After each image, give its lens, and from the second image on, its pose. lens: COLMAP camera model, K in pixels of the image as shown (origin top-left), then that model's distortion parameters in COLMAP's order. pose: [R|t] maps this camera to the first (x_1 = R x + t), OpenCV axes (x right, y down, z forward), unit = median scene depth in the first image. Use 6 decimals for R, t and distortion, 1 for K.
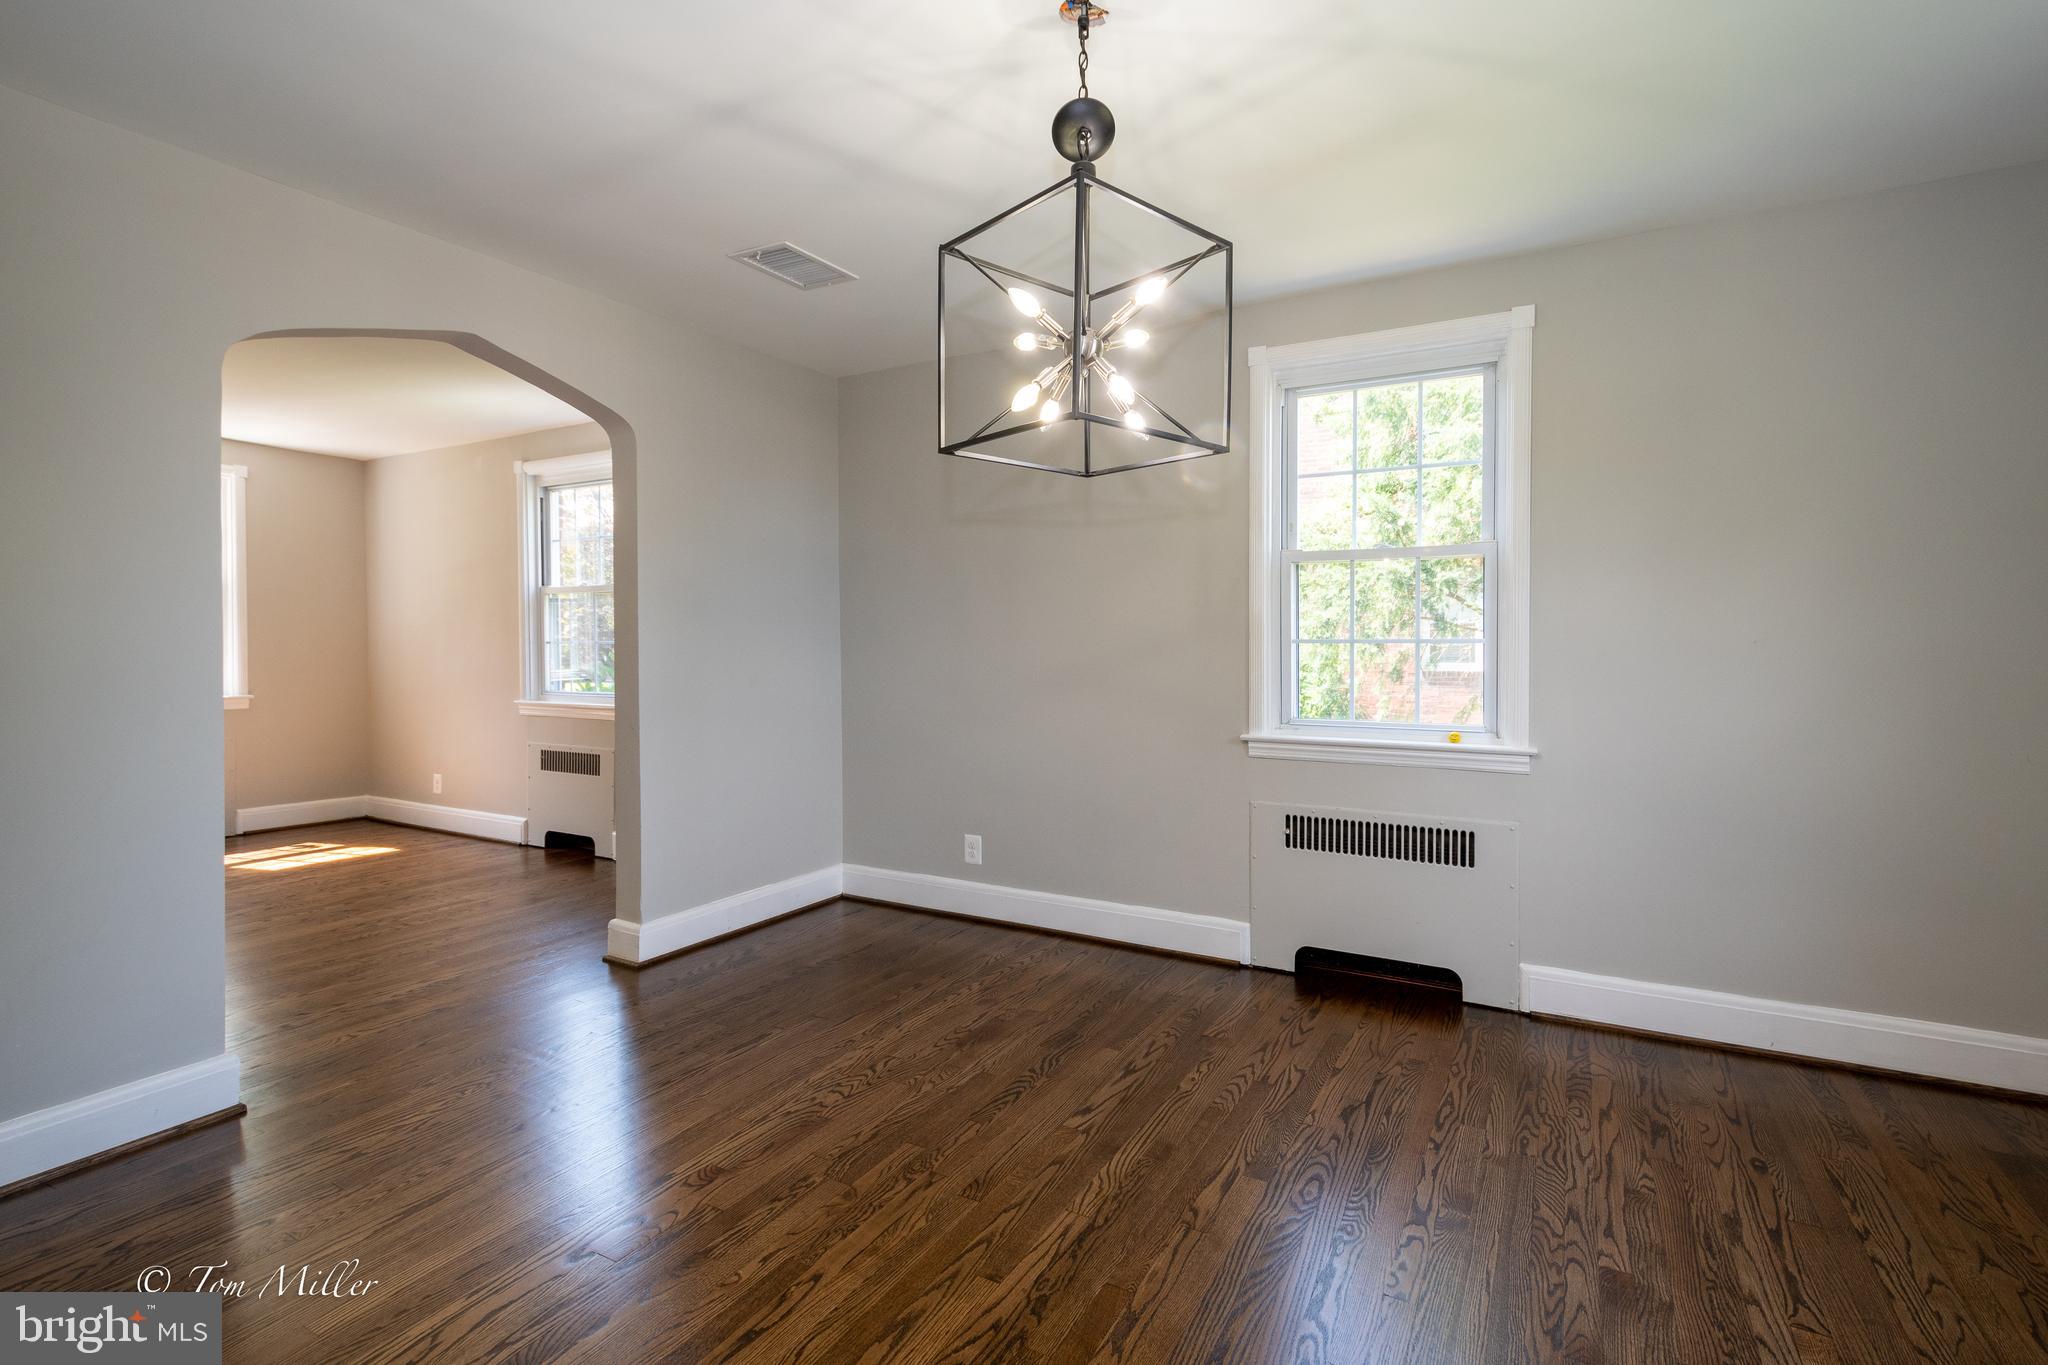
lens RADIAL K [[952.1, 0, 1036.5], [0, 952.1, 649.1], [0, 0, 1]] dist [0.003239, 0.000966]
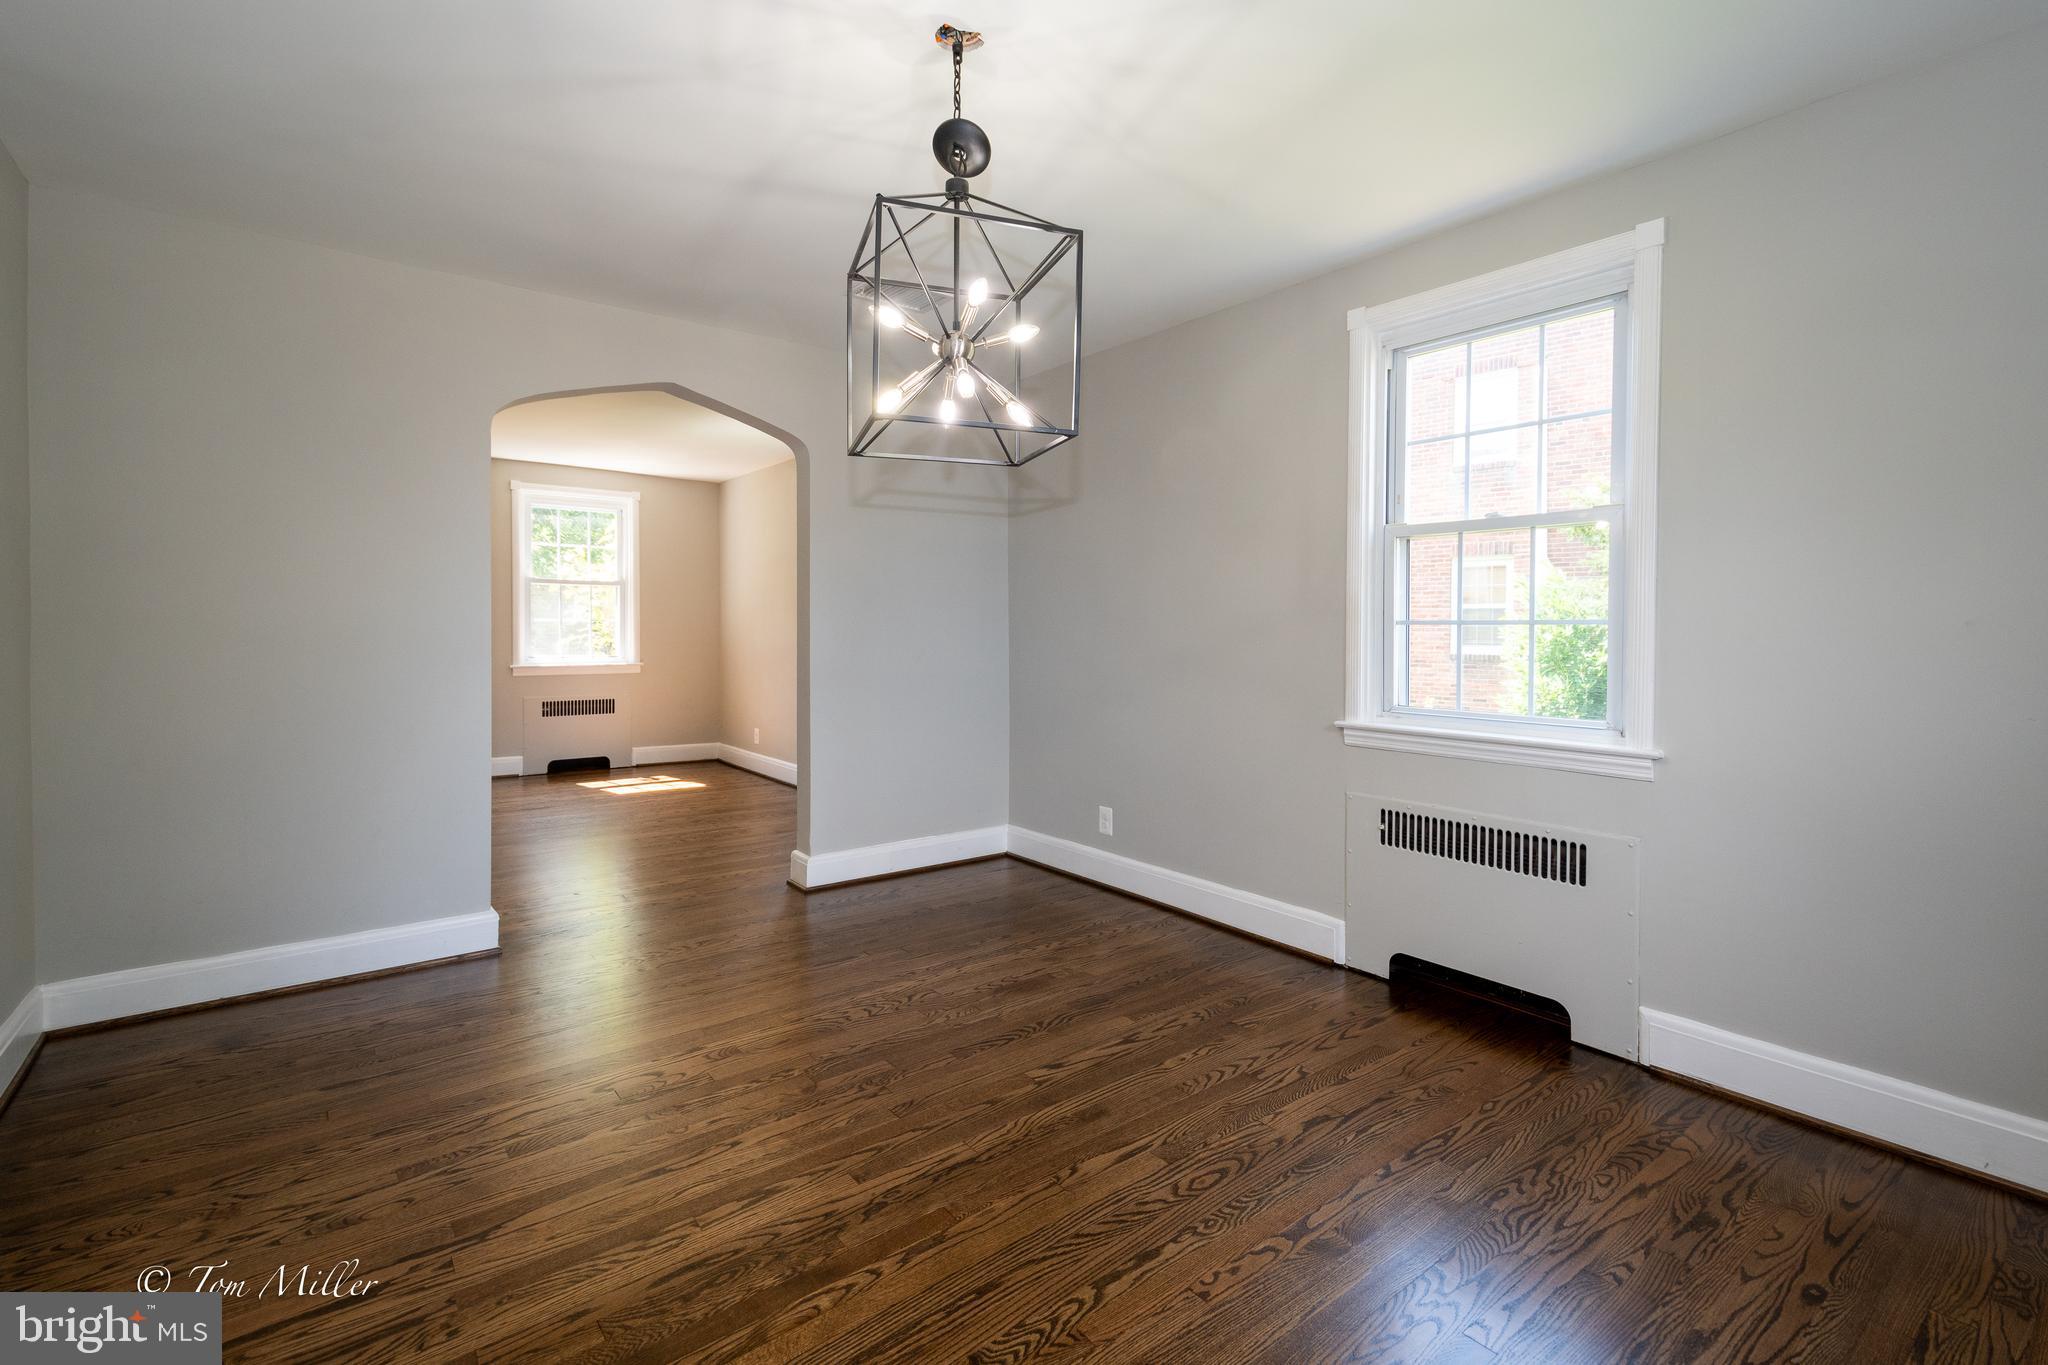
lens RADIAL K [[919.9, 0, 1017.9], [0, 919.9, 637.4], [0, 0, 1]] dist [0.009883, -0.001335]
pose [[0.919623, 0.007457, -0.392732, 0.333941], [-0.005637, 0.999967, 0.005785, 0.003509], [0.392762, -0.003107, 0.919635, 0.037825]]
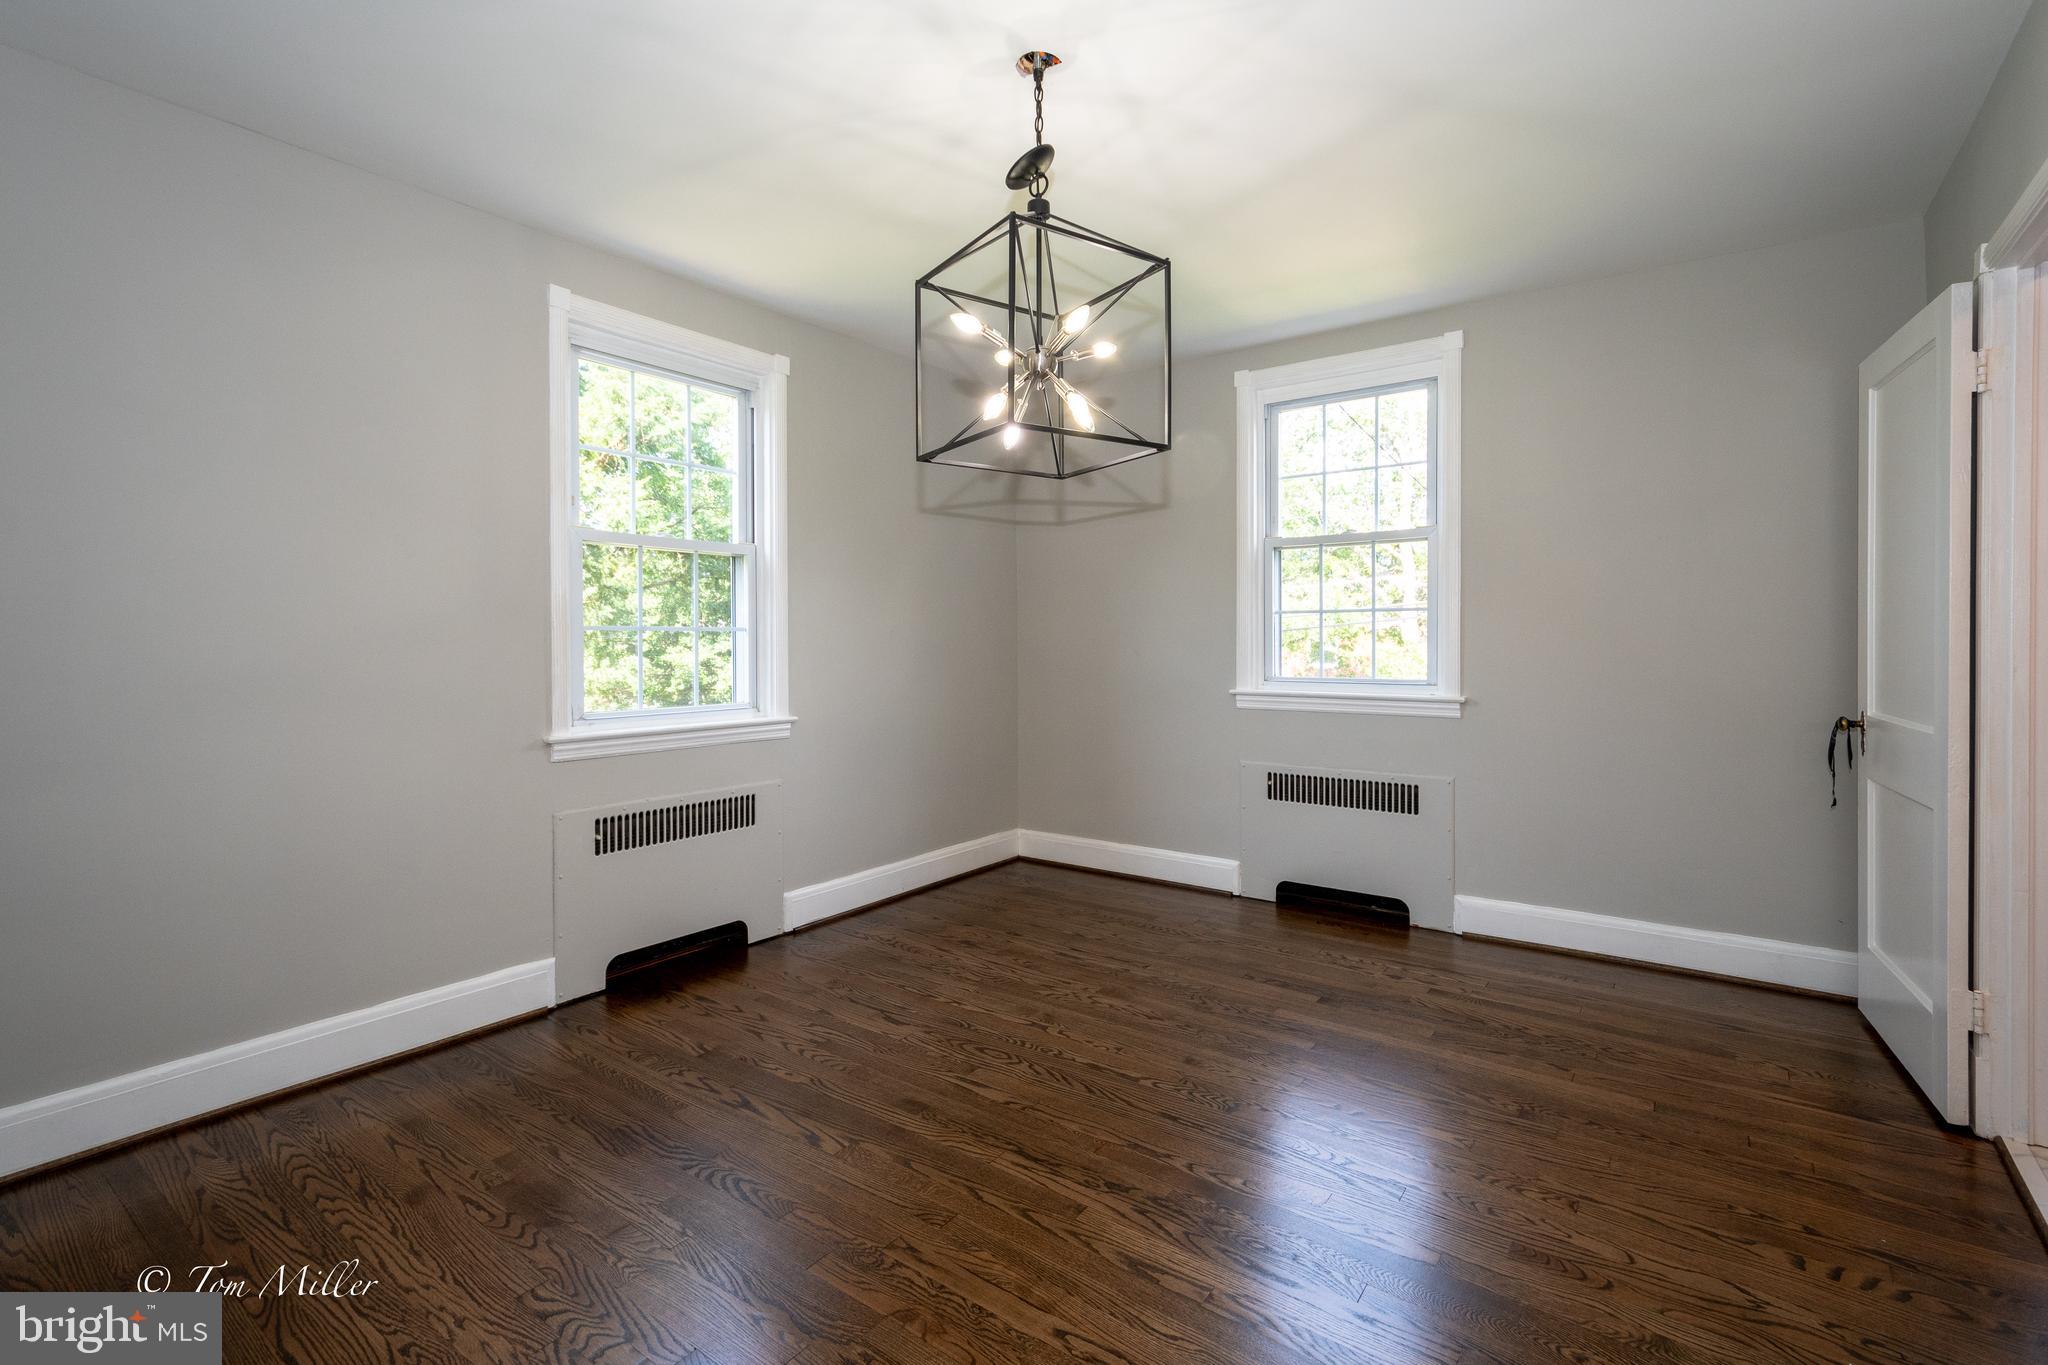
lens RADIAL K [[925.4, 0, 1057.4], [0, 925.4, 654.4], [0, 0, 1]] dist [0.016115, -0.000173]
pose [[0.112754, -0.019318, 0.993435, -0.648724], [0.008434, 0.999794, 0.018484, 0.006006], [-0.993587, 0.006294, 0.112894, 0.539686]]
